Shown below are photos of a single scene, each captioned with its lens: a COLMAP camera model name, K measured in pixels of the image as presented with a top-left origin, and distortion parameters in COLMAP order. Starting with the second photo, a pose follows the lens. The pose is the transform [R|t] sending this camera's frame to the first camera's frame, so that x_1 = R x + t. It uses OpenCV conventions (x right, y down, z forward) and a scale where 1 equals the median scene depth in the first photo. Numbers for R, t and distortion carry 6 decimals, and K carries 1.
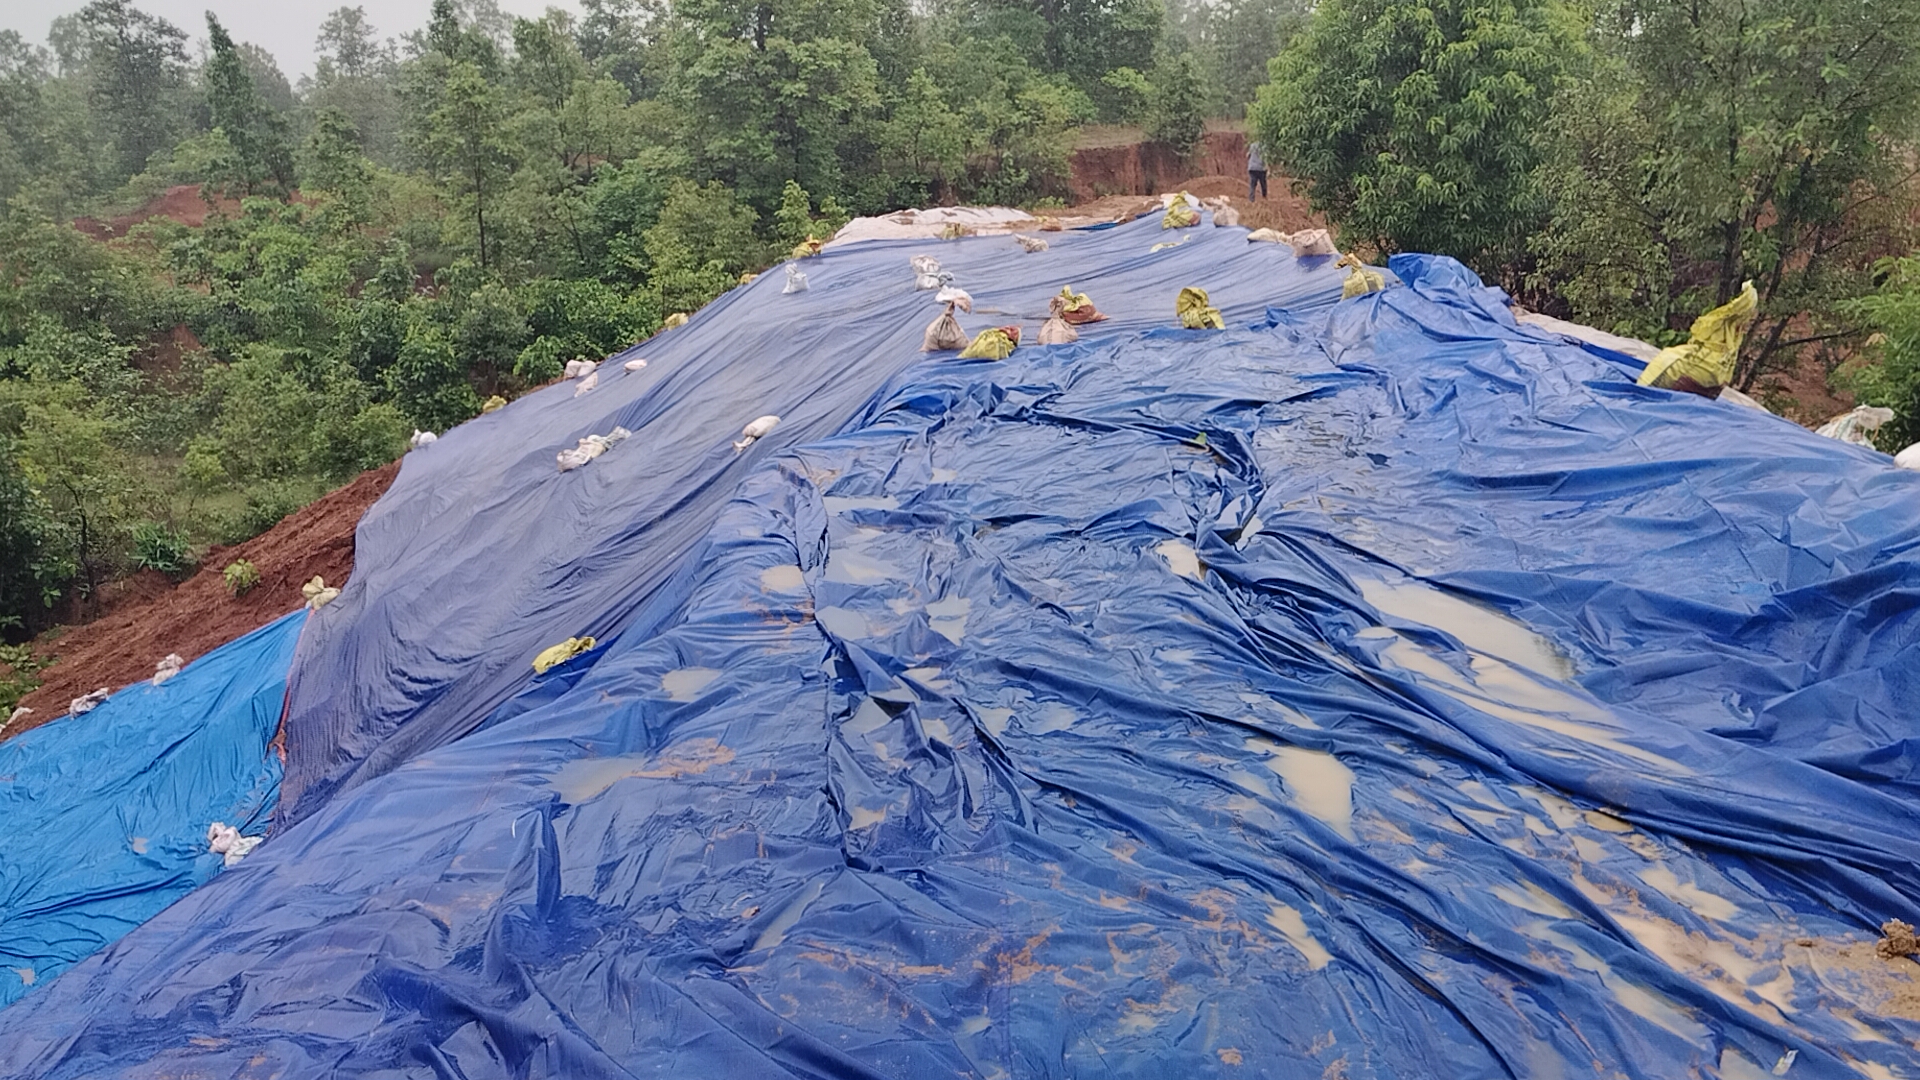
lens RADIAL K [[1391.5, 0, 956.4], [0, 1391.5, 522.5], [0, 0, 1]] dist [0.036164, 0.009322]
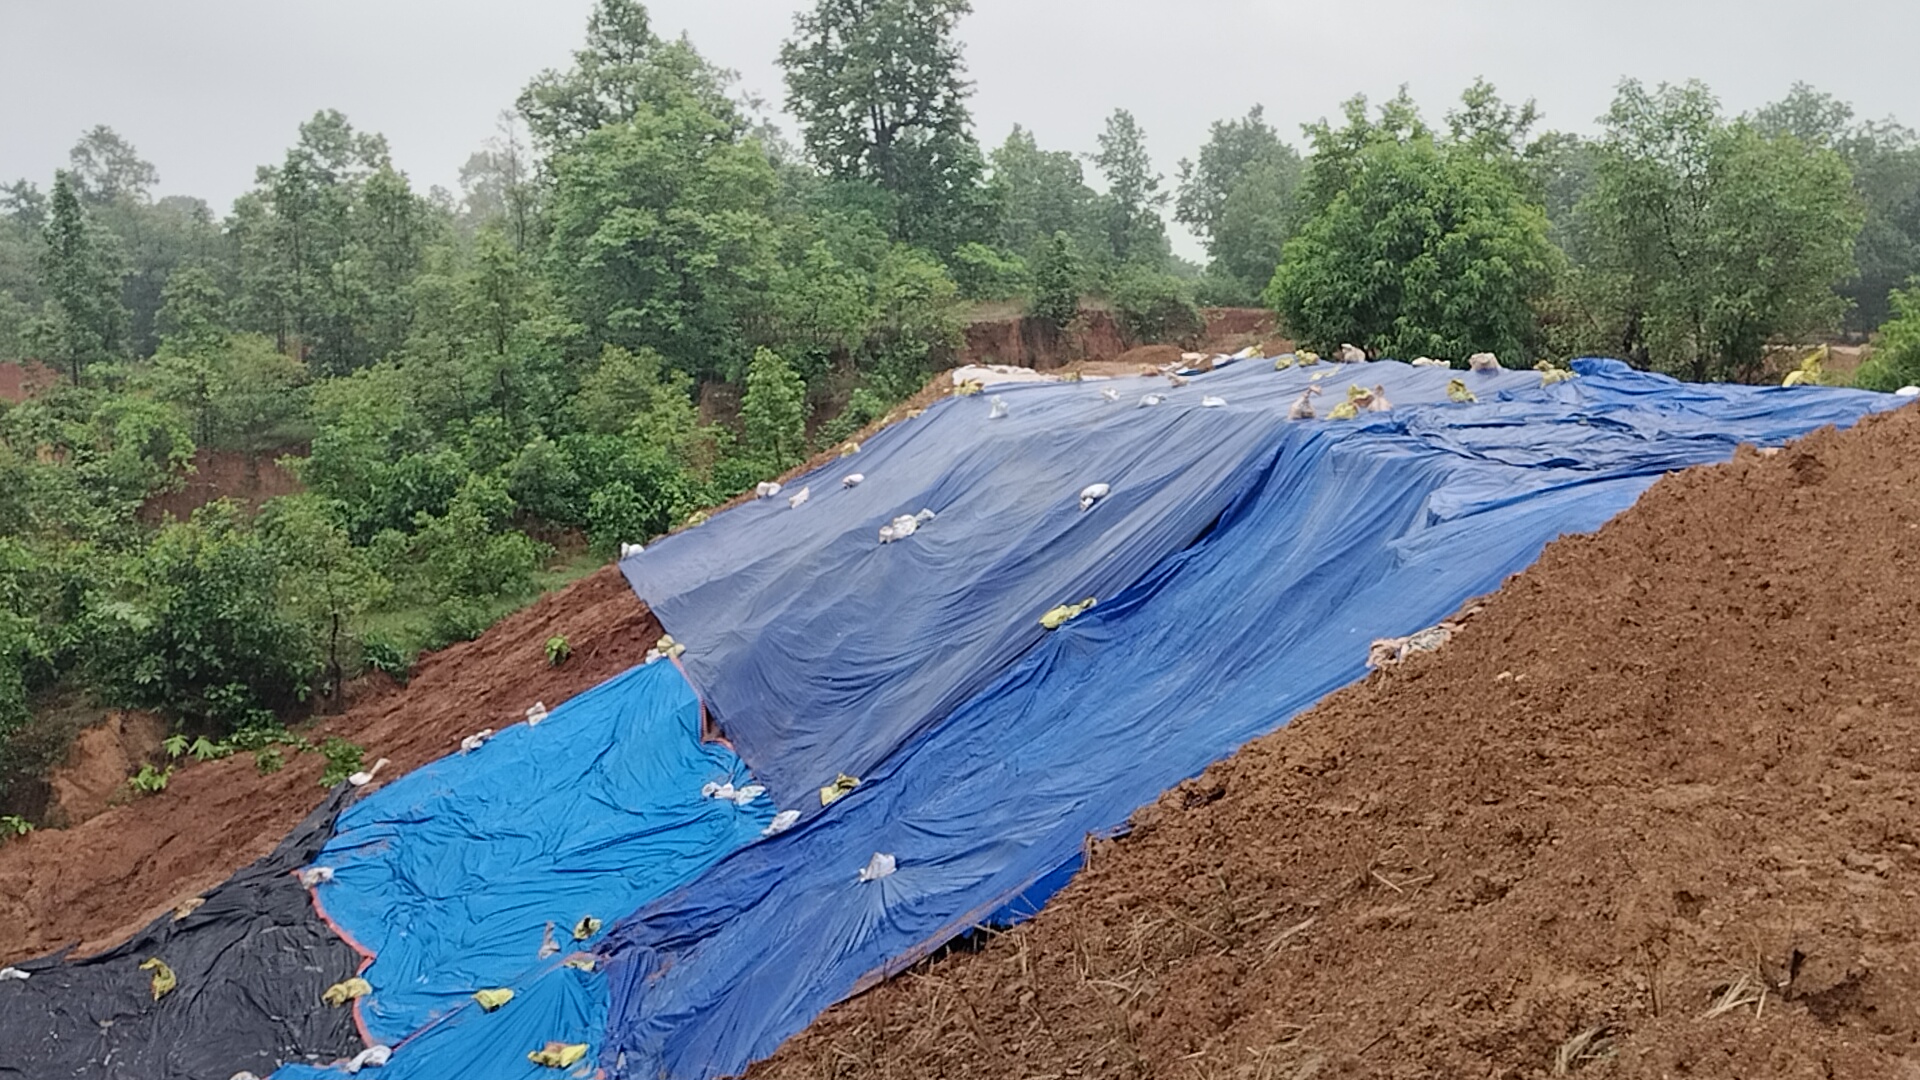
lens RADIAL K [[1593.9, 0, 962.1], [0, 1593.9, 550.2], [0, 0, 1]] dist [0.059323, -0.009079]
pose [[0.990194, -0.011079, 0.139261, -0.278058], [0.028059, 0.992309, -0.120564, 0.101712], [-0.136854, 0.123289, 0.982889, -0.321760]]
